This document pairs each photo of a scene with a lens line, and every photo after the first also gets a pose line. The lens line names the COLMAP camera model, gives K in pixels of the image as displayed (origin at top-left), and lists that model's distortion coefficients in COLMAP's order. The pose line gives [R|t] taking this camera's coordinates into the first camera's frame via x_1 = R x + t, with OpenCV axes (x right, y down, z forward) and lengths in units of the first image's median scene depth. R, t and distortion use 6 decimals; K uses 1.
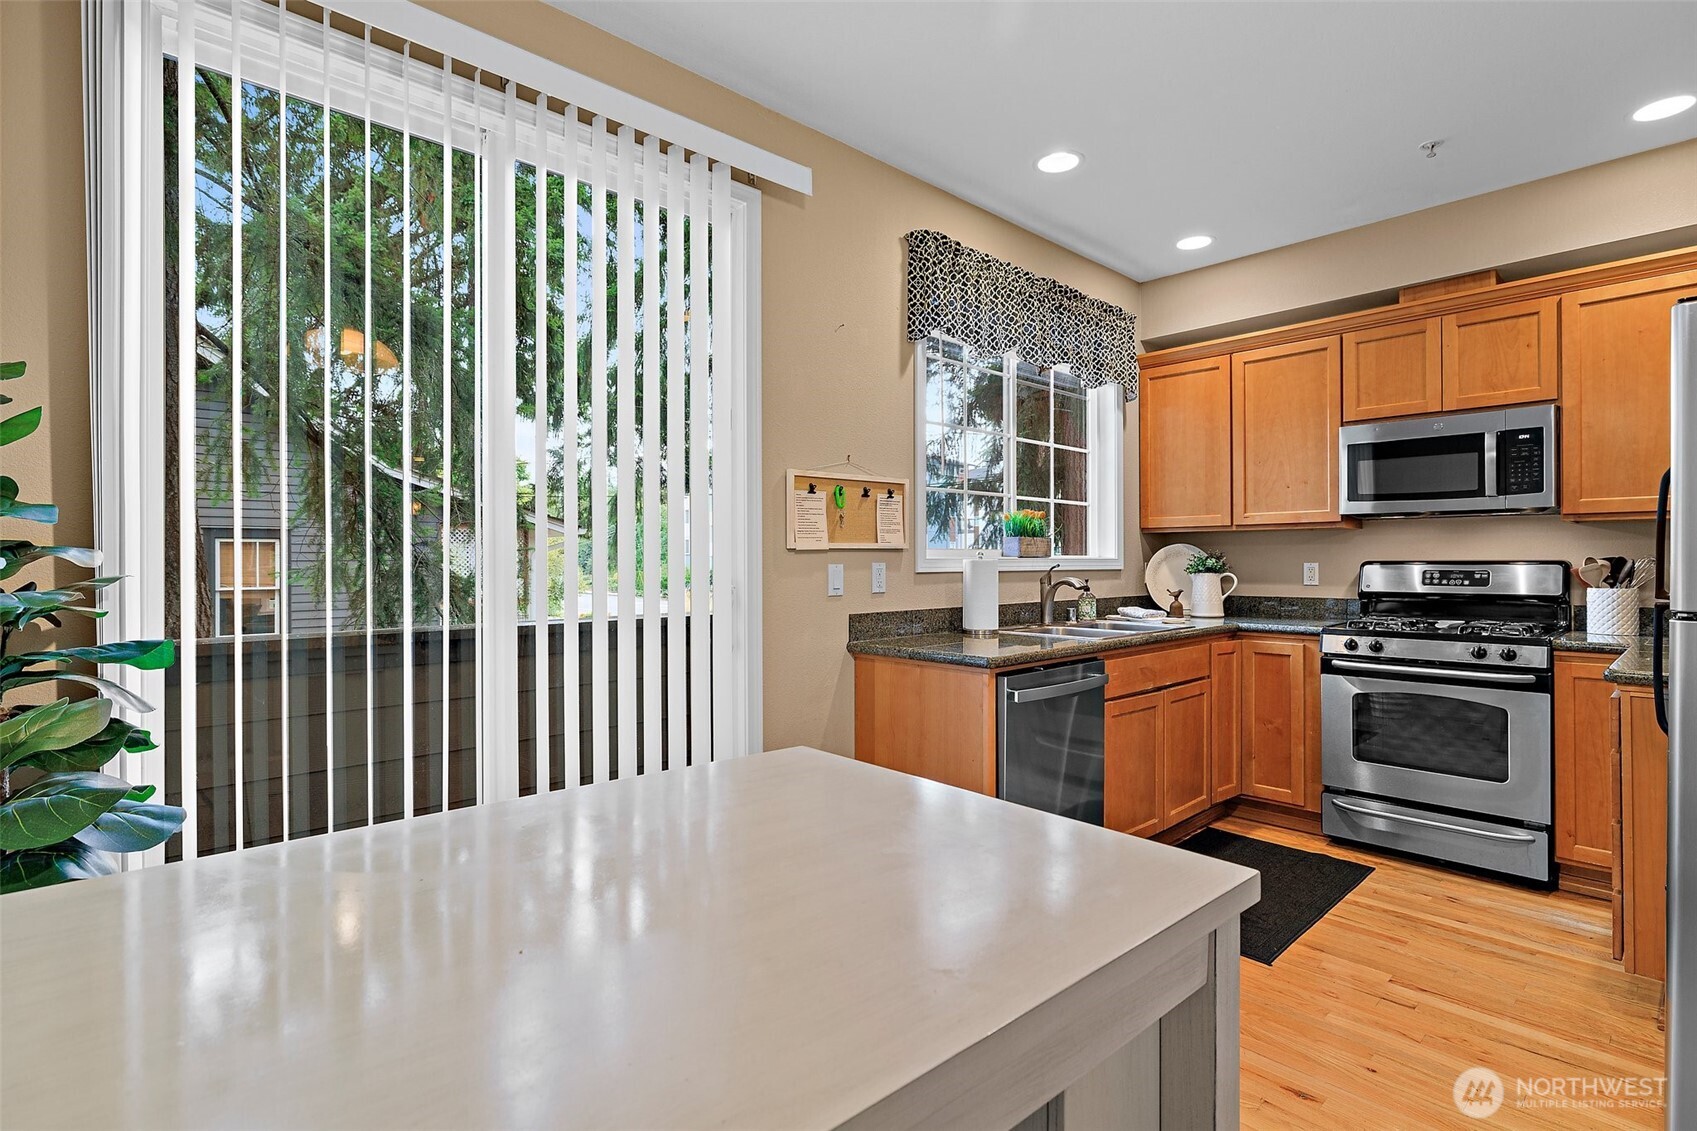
lens RADIAL K [[818.5, 0, 849.5], [0, 818.5, 562.5], [0, 0, 1]] dist [-0.012062, 0.000050]
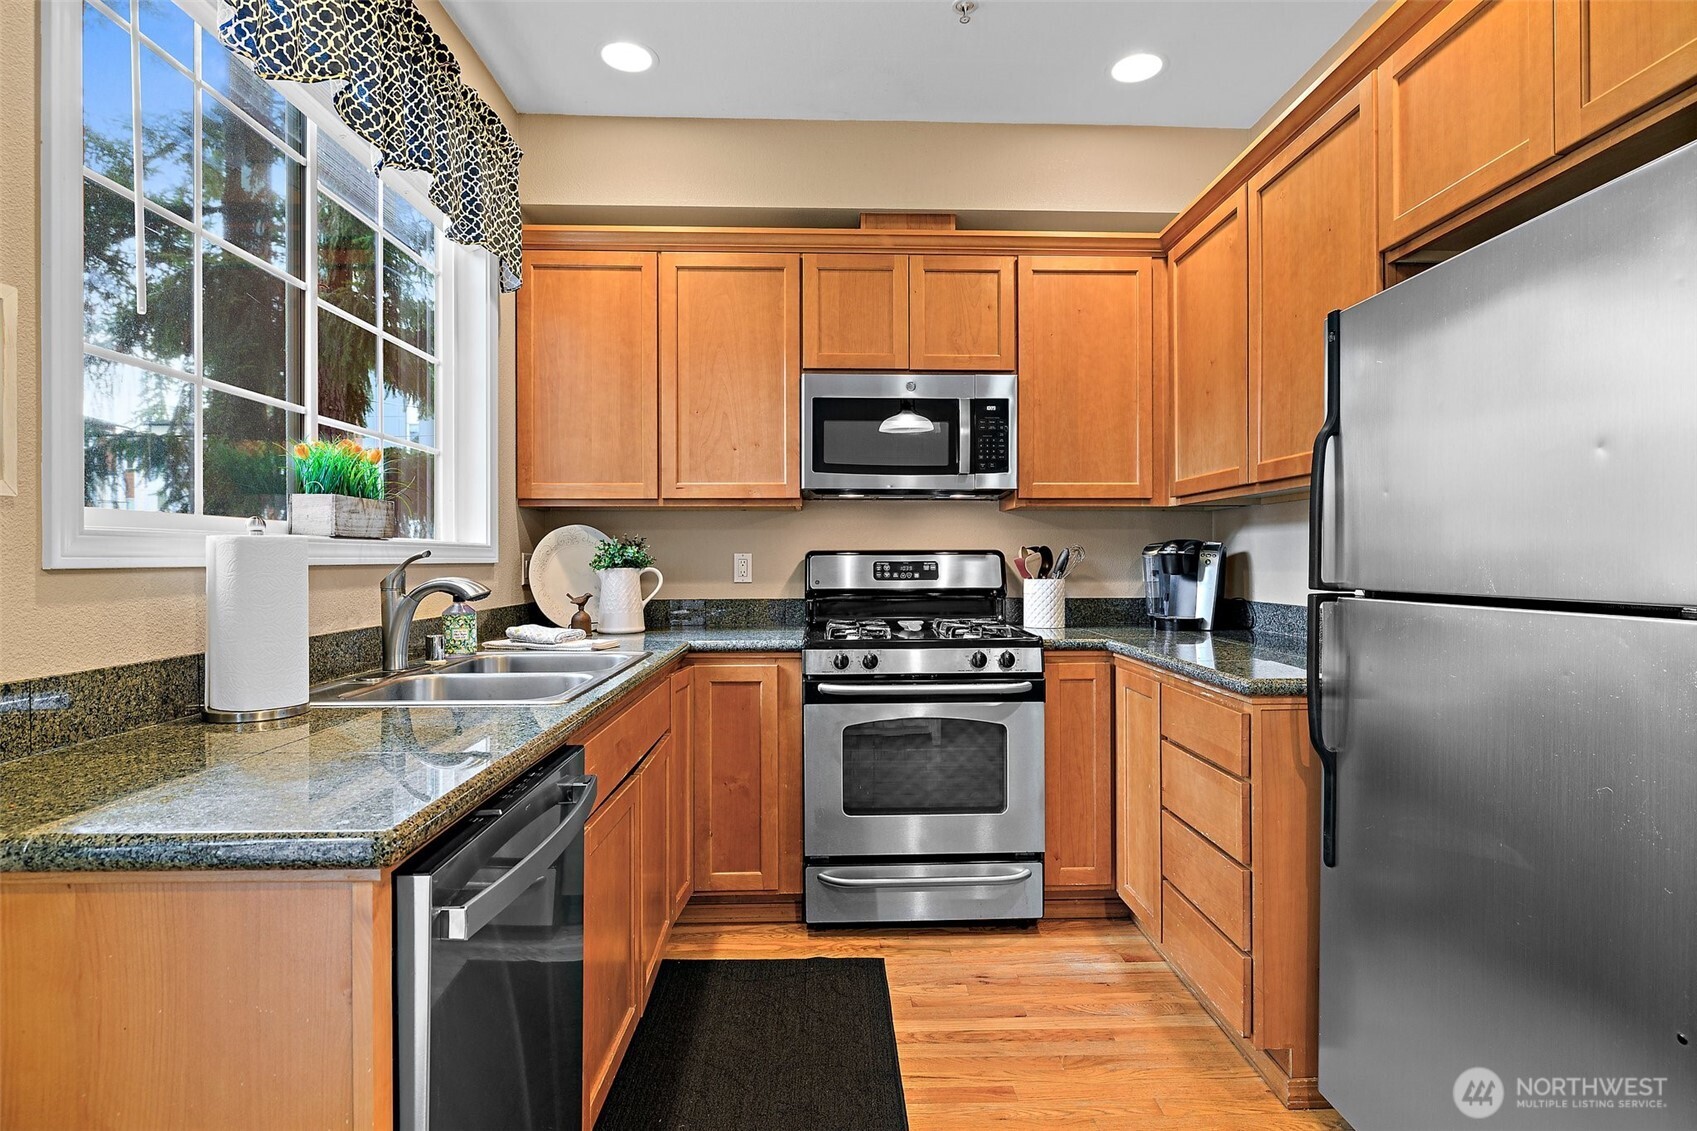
lens RADIAL K [[858.2, 0, 853.0], [0, 858.2, 558.6], [0, 0, 1]] dist [-0.004737, 0.002115]
pose [[0.654135, 0.000442, 0.756377, 0.028246], [0.002921, 0.999991, -0.003110, 0.009261], [-0.756372, 0.004244, 0.654128, 0.457959]]
